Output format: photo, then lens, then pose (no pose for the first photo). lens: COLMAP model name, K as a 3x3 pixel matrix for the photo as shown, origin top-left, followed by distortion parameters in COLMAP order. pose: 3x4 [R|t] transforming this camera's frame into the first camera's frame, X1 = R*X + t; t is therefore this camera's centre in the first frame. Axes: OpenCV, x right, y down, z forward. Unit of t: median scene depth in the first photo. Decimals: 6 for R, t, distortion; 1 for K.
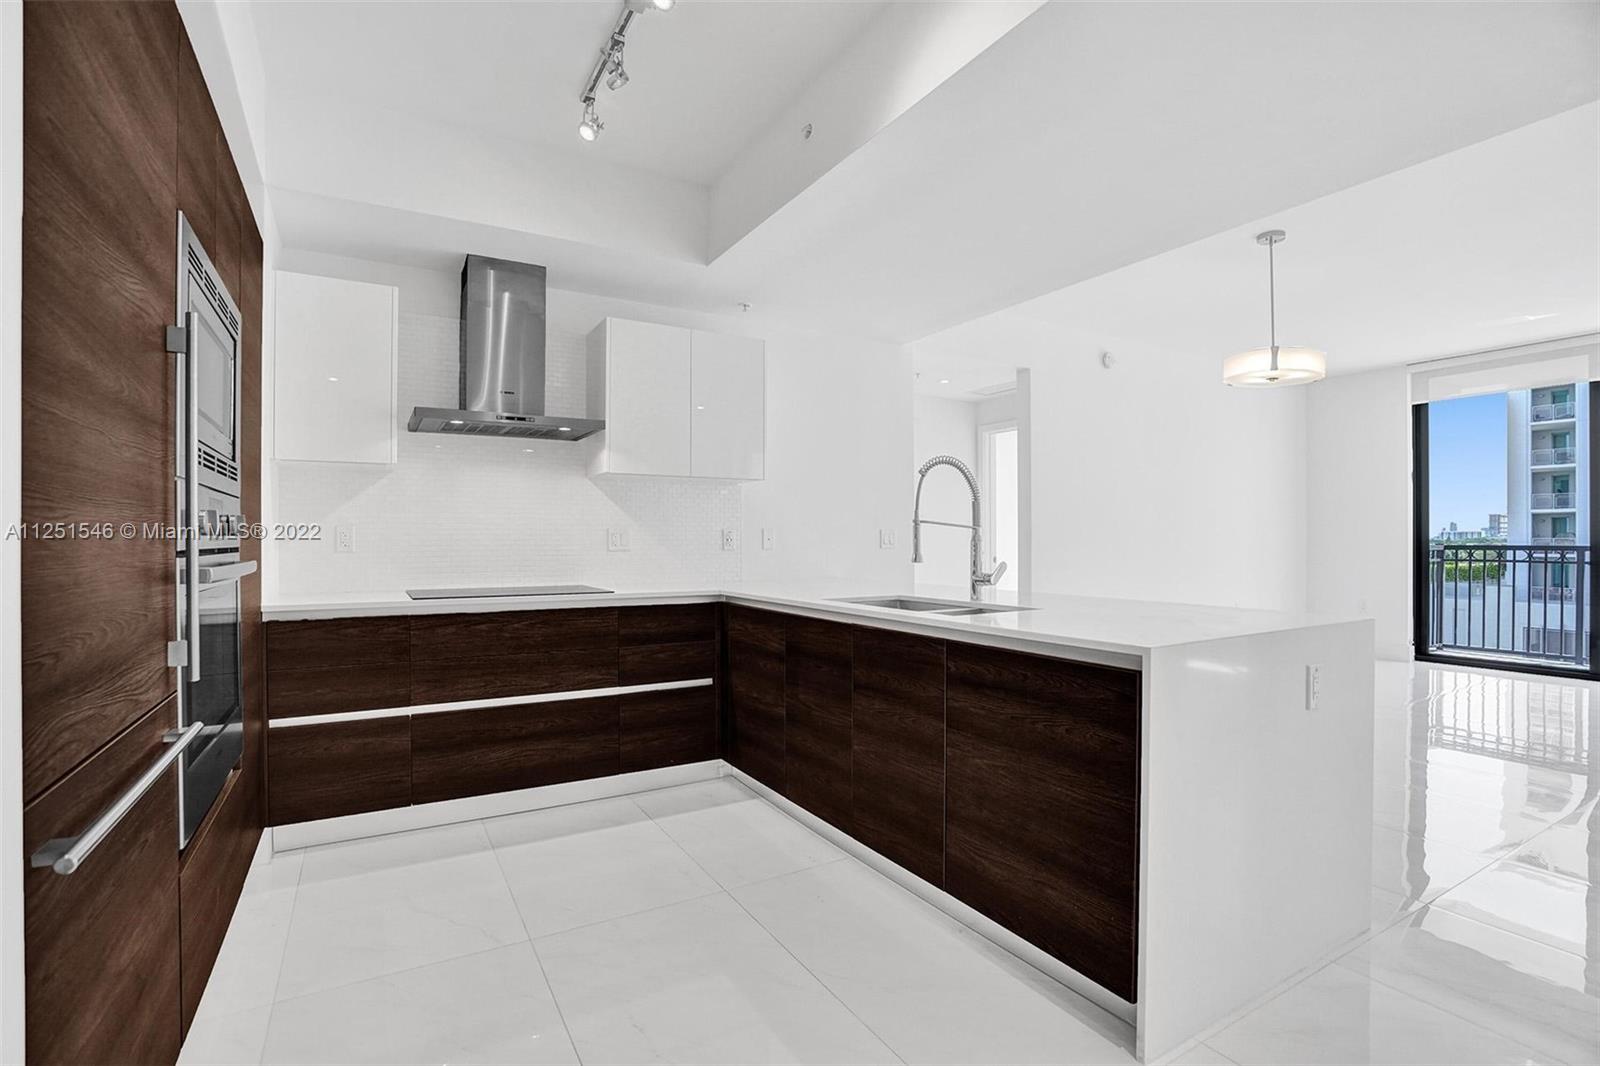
lens RADIAL K [[751.0, 0, 785.2], [0, 751.0, 533.2], [0, 0, 1]] dist [-0.057355, 0.021408]
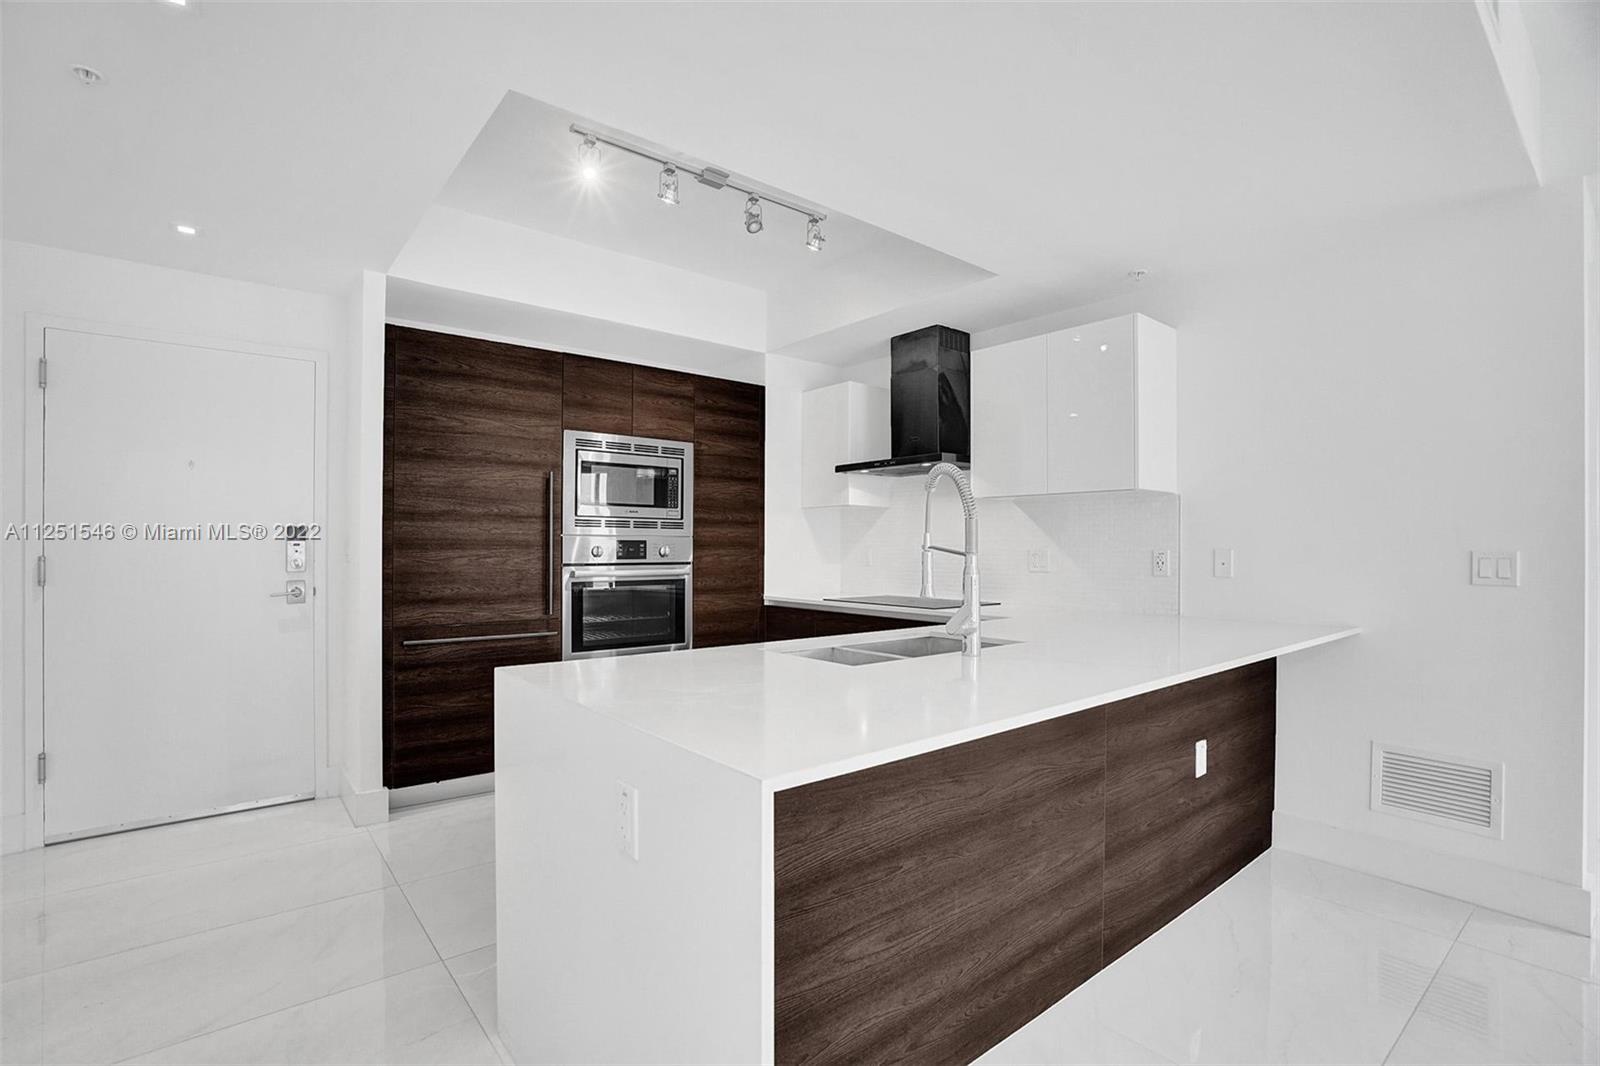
lens RADIAL K [[751.0, 0, 788.6], [0, 751.0, 544.8], [0, 0, 1]] dist [-0.057355, 0.021408]
pose [[0.159052, -0.003084, -0.987265, 0.844864], [0.006041, 0.999979, -0.002150, -0.014733], [0.987252, -0.005622, 0.159068, 0.620808]]
